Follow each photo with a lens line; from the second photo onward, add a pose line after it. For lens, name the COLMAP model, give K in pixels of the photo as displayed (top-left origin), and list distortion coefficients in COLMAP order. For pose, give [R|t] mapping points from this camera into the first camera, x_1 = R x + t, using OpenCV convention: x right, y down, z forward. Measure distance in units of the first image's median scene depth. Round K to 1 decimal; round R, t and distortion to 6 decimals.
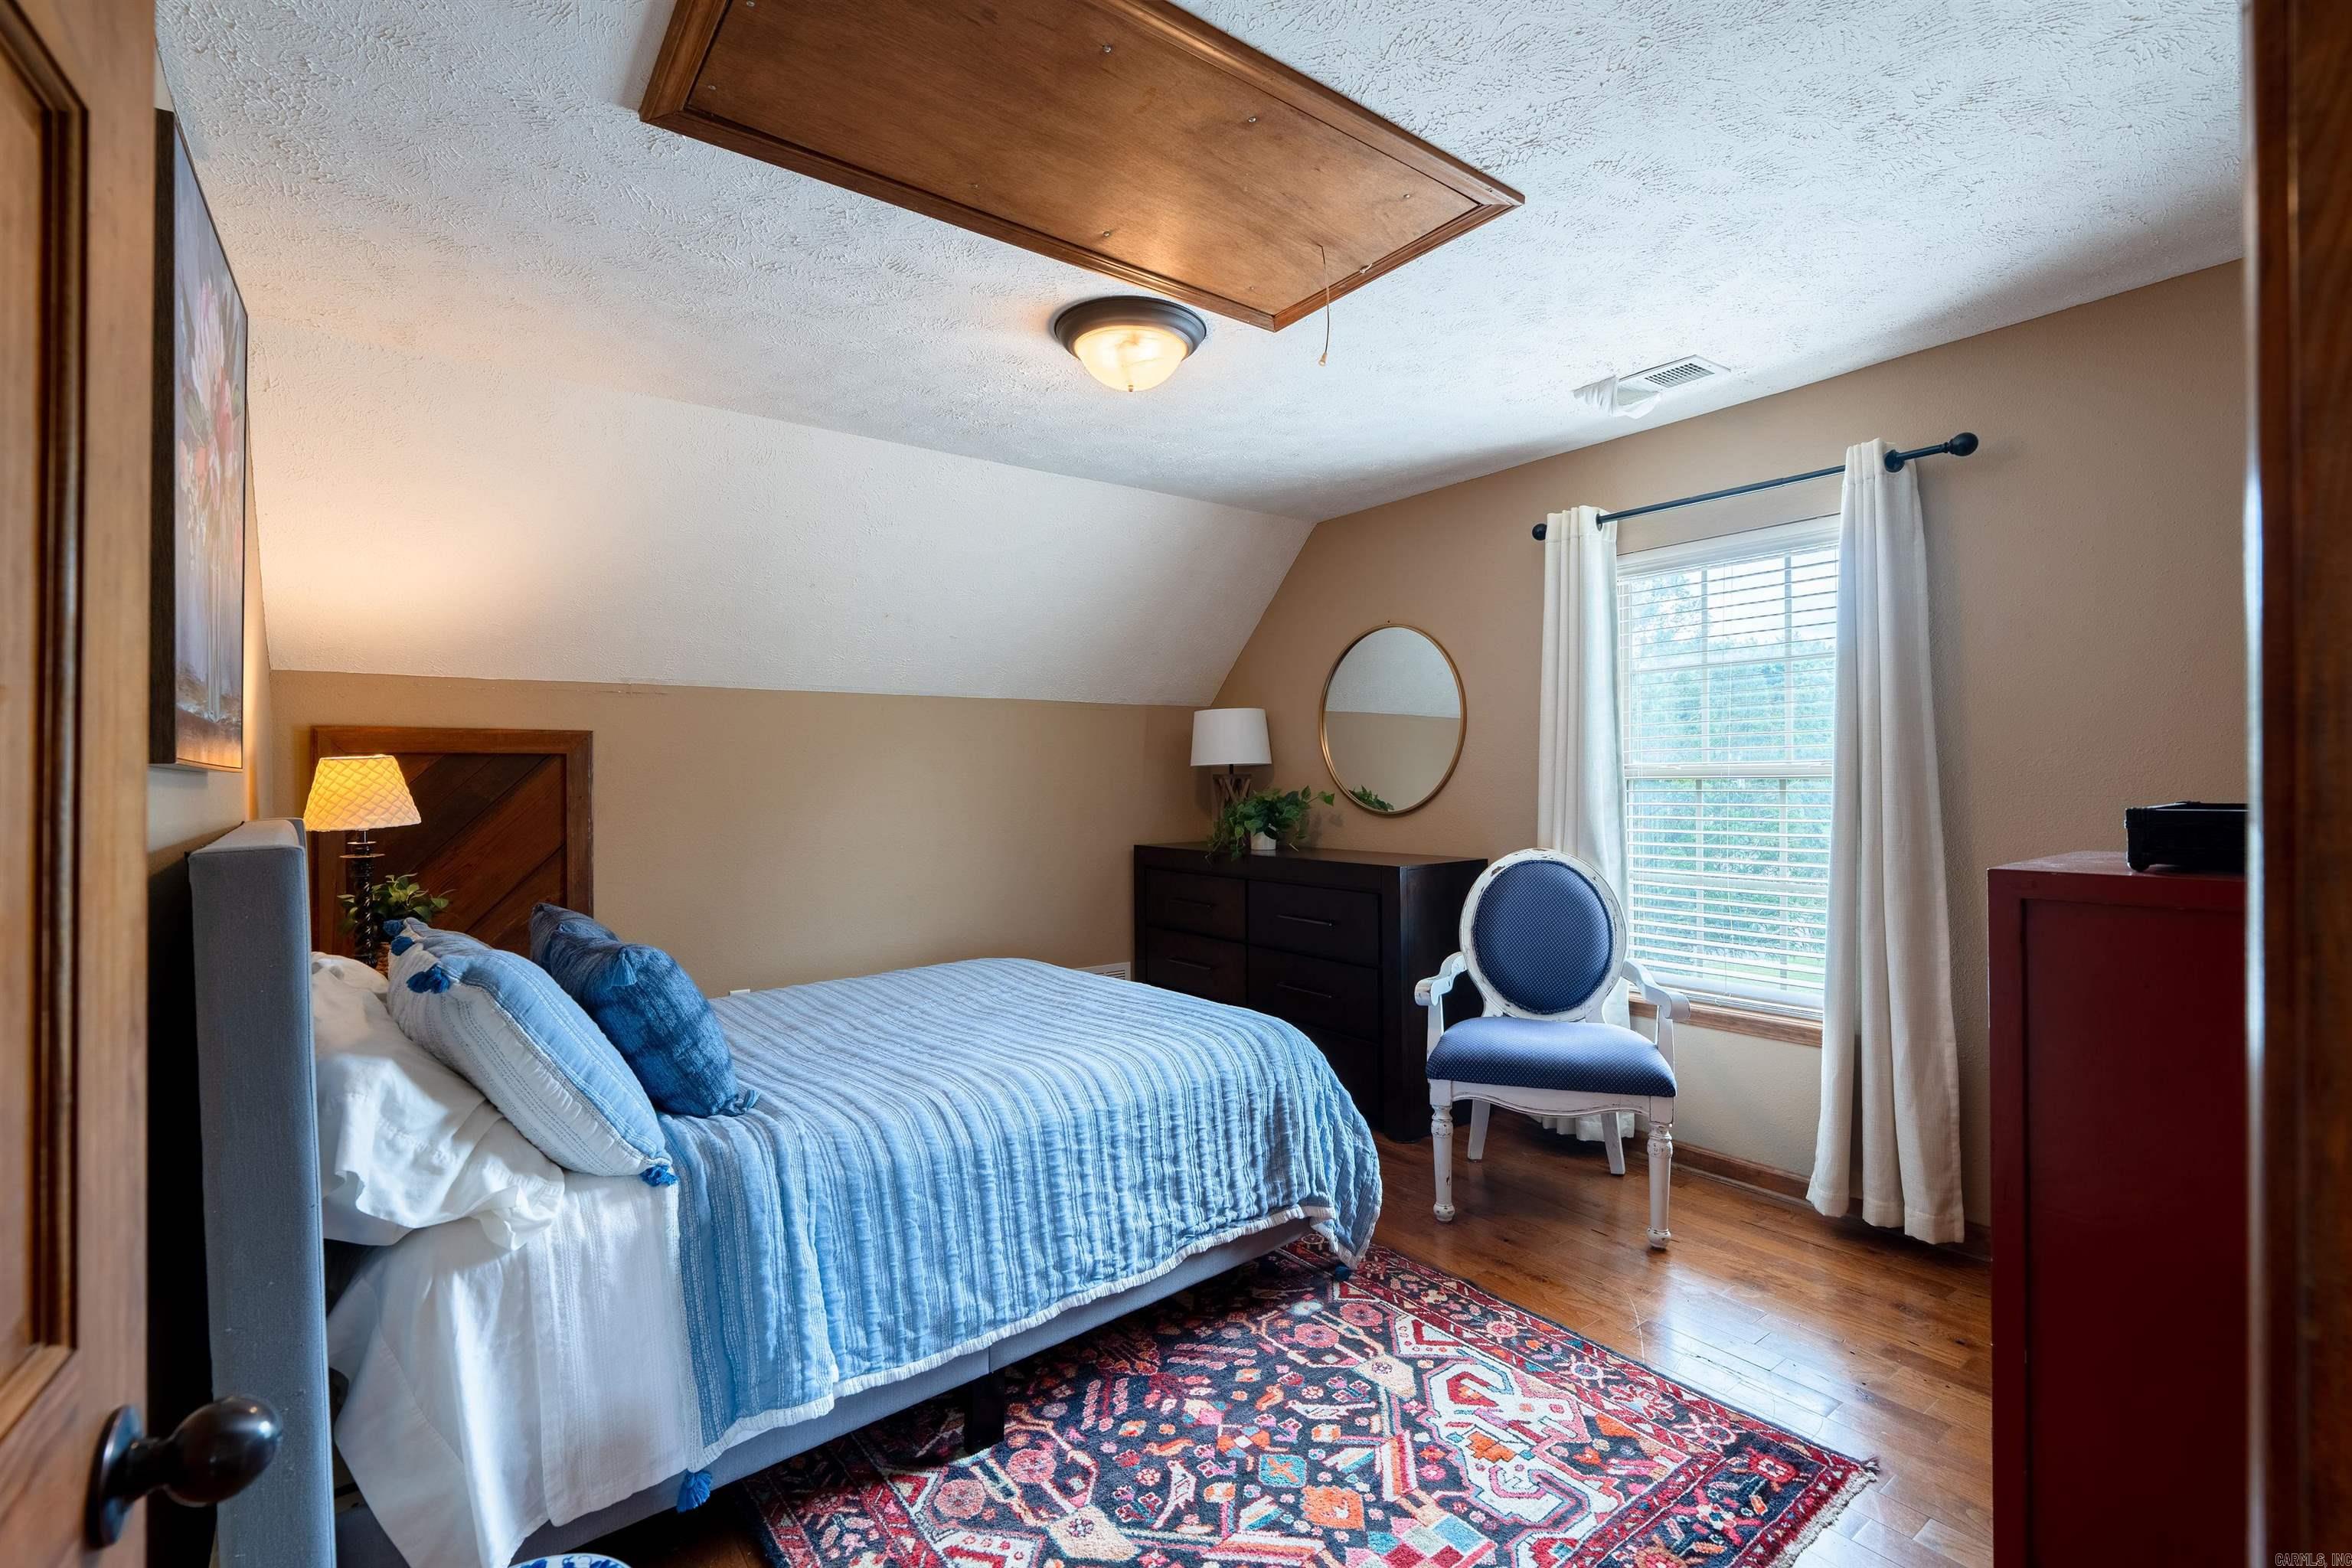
lens RADIAL K [[1057.0, 0, 1168.2], [0, 1057.0, 782.2], [0, 0, 1]] dist [-0.006017, 0.003363]
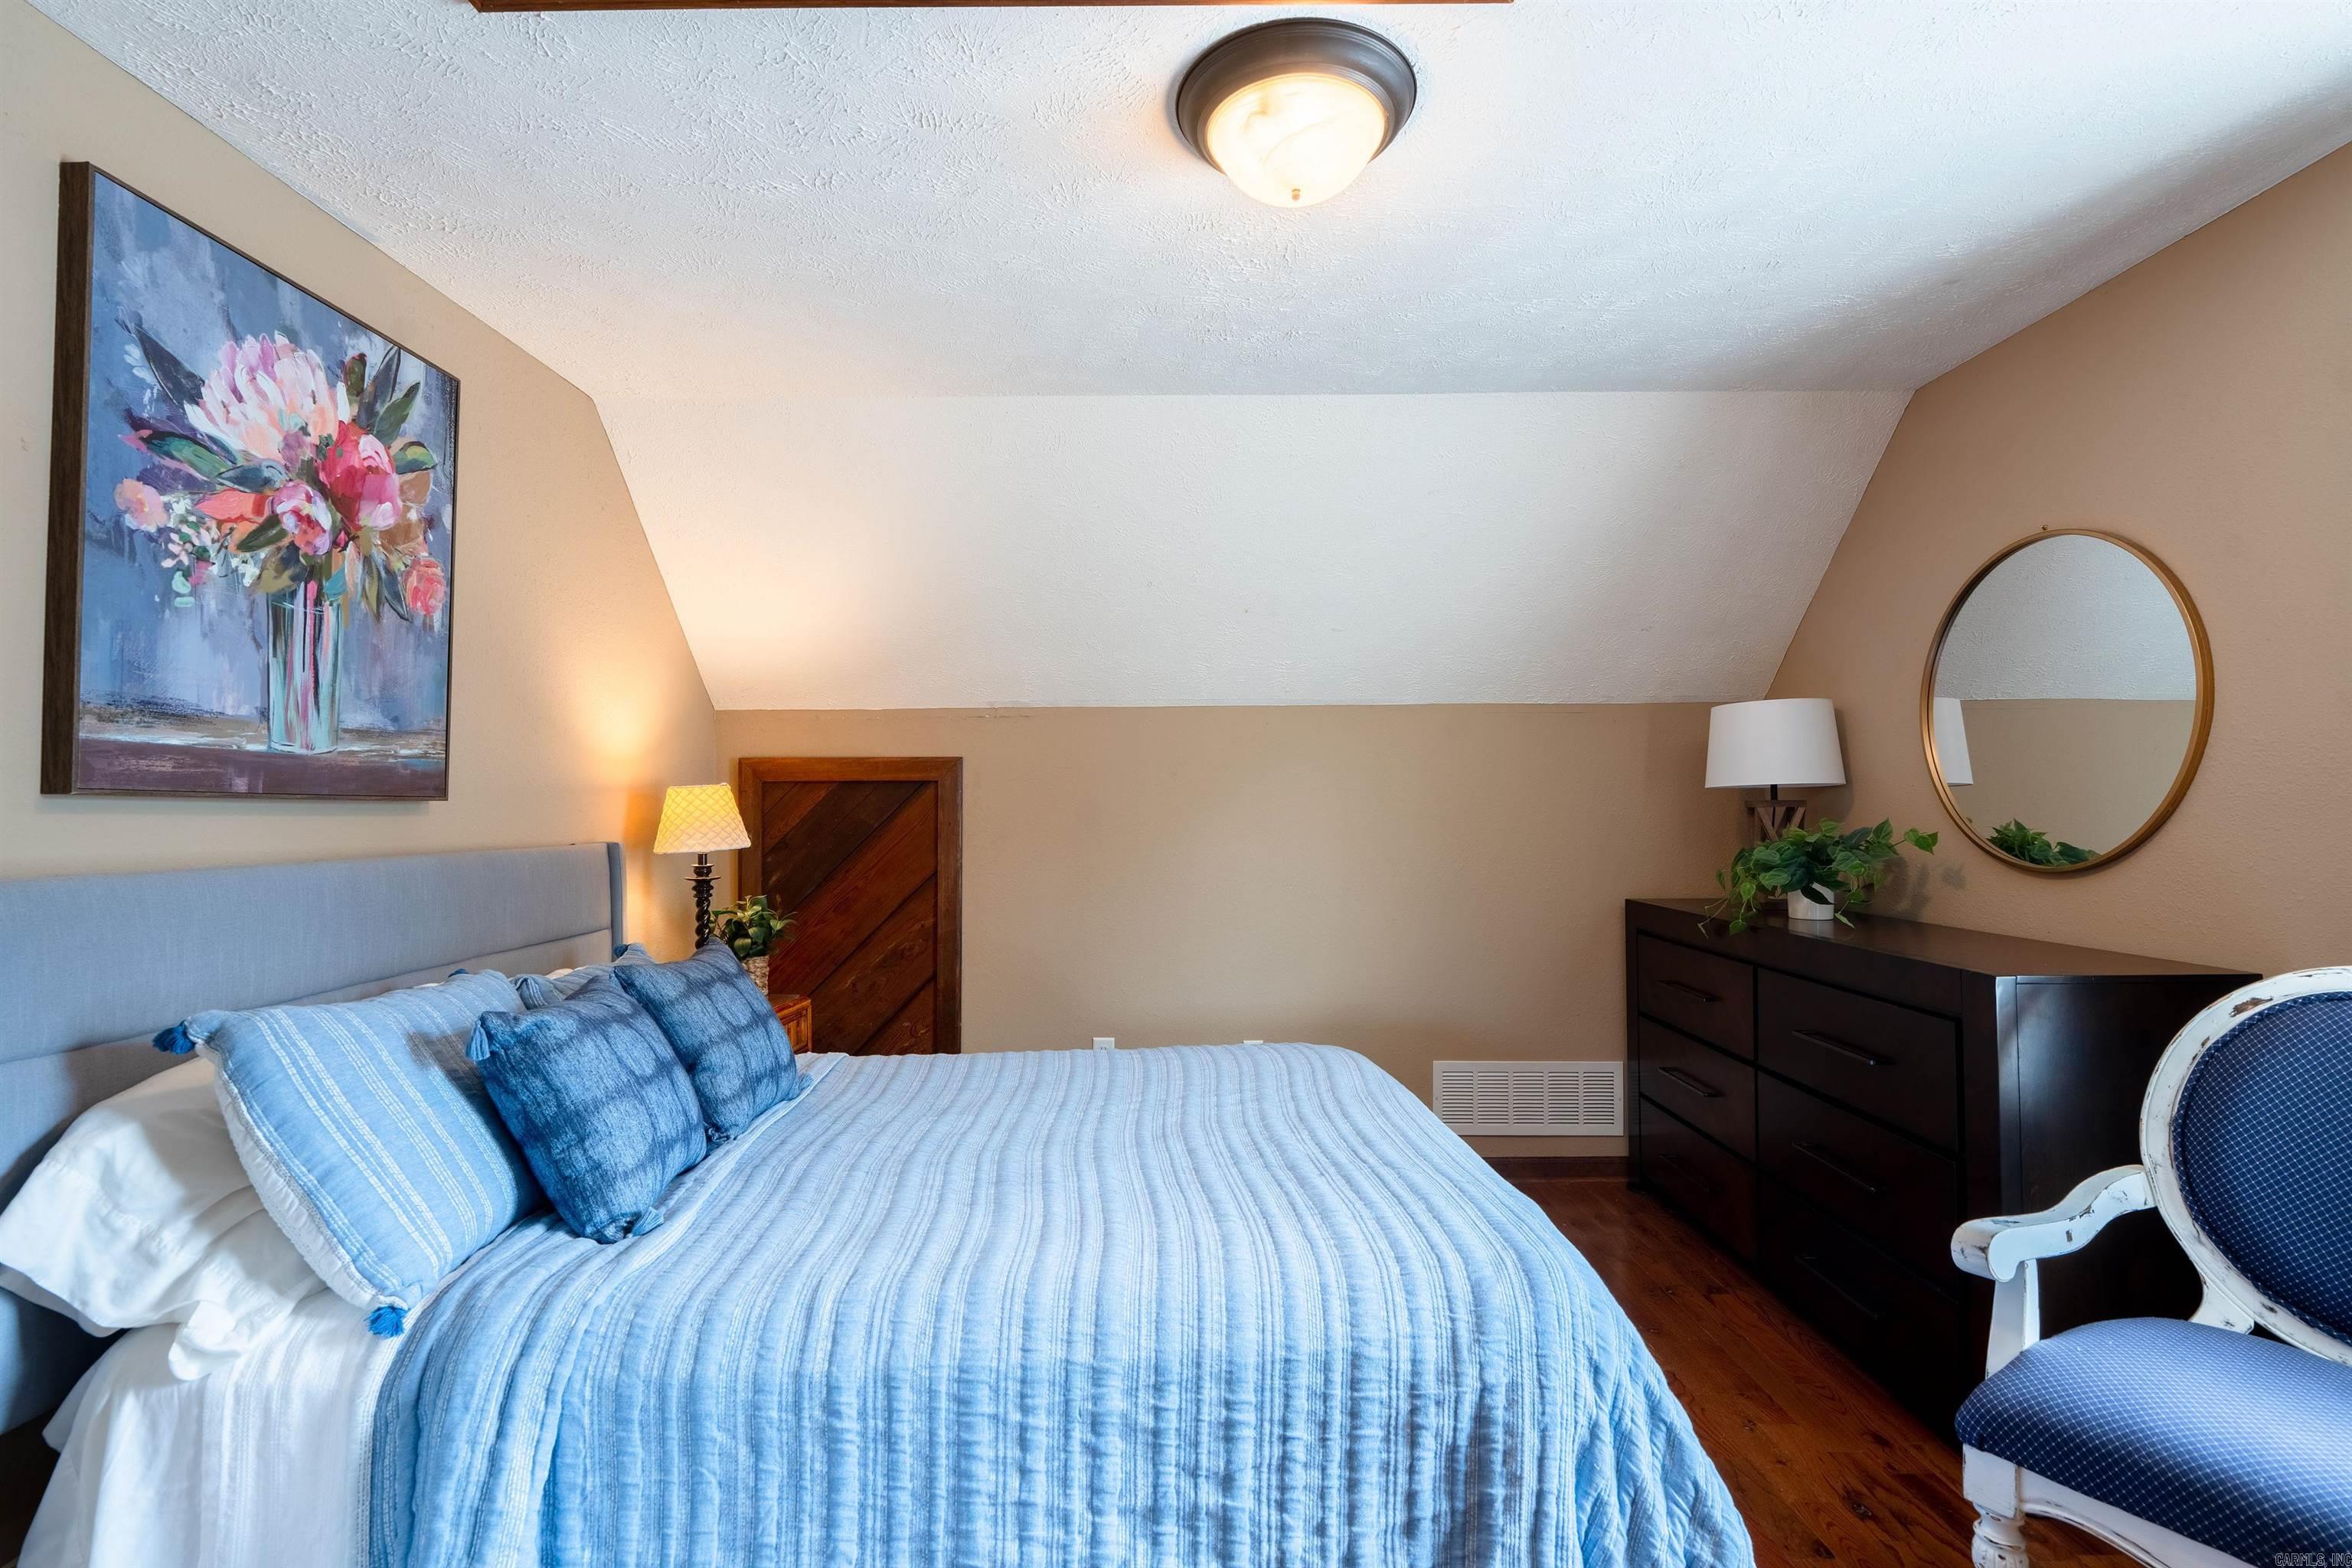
lens RADIAL K [[1057.0, 0, 1171.2], [0, 1057.0, 780.1], [0, 0, 1]] dist [-0.006017, 0.003363]
pose [[0.798155, -0.012286, -0.602326, 0.330709], [-0.002487, 0.999716, -0.023688, -0.006436], [0.602446, 0.020405, 0.797899, 0.525270]]
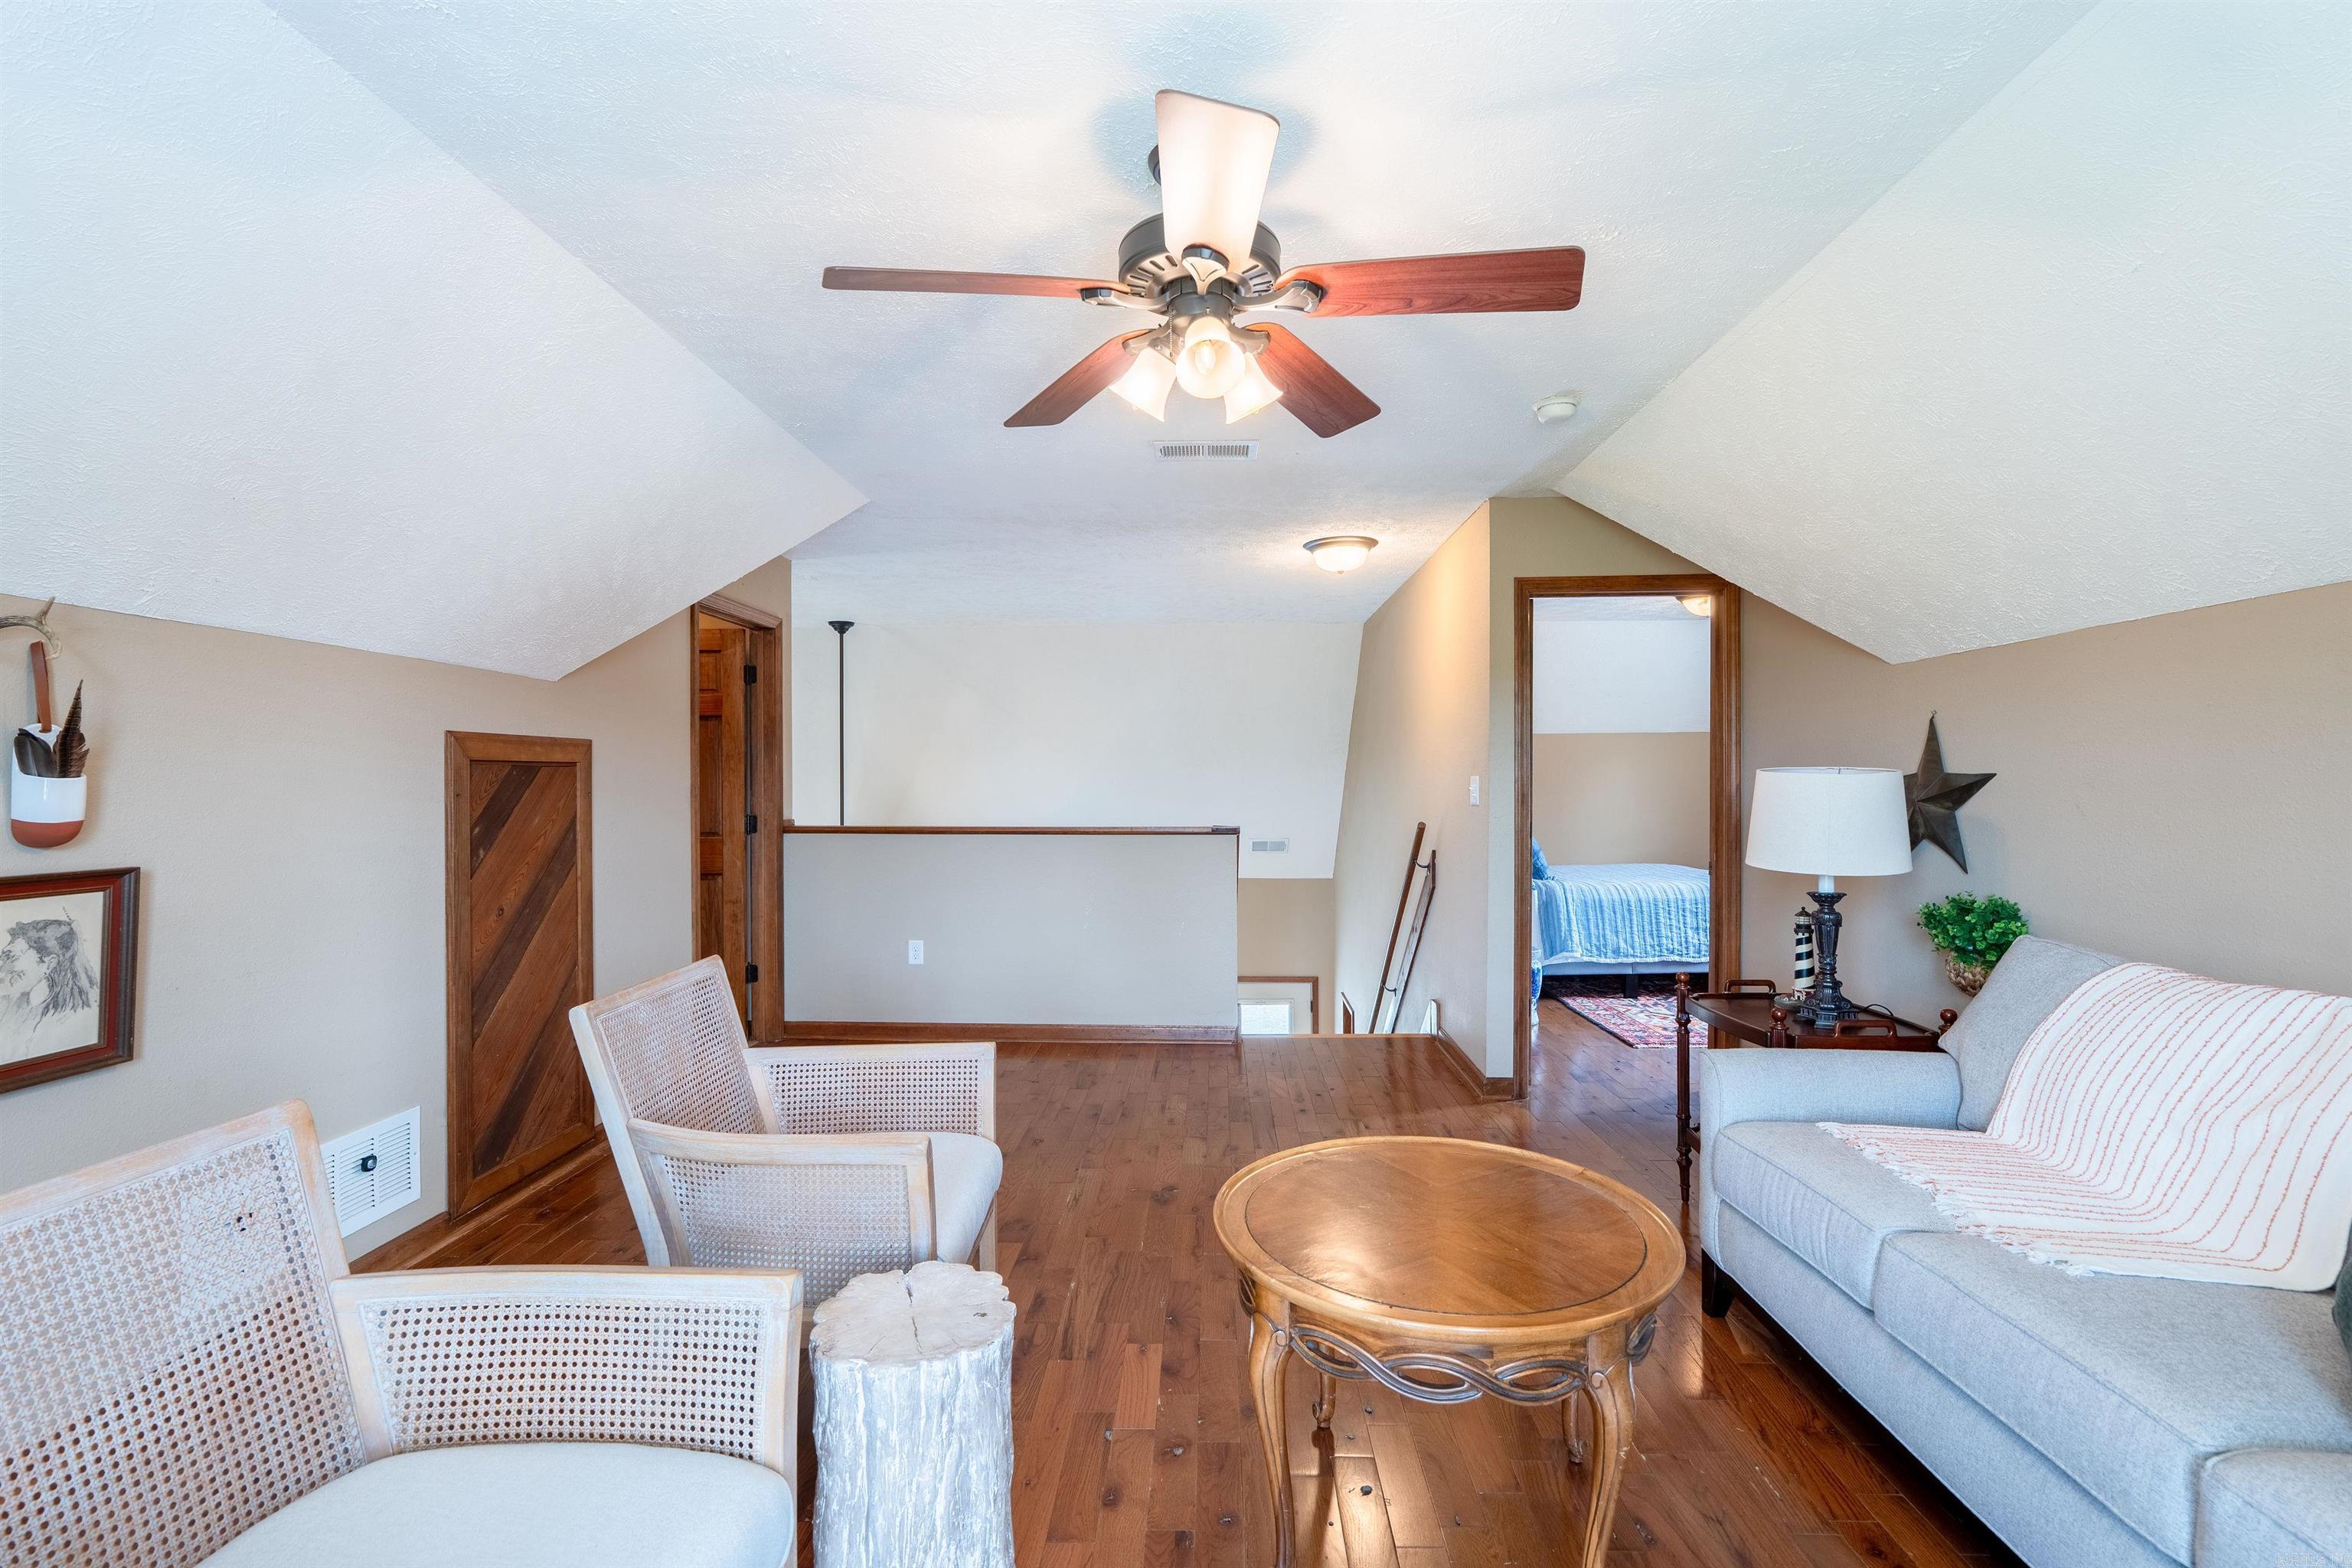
lens RADIAL K [[1057.0, 0, 1176.1], [0, 1057.0, 781.9], [0, 0, 1]] dist [-0.006017, 0.003363]
pose [[0.780292, 0.008816, -0.625354, 0.615626], [-0.005330, 0.999958, 0.007447, -0.010130], [0.625393, -0.002478, 0.780306, -1.924486]]
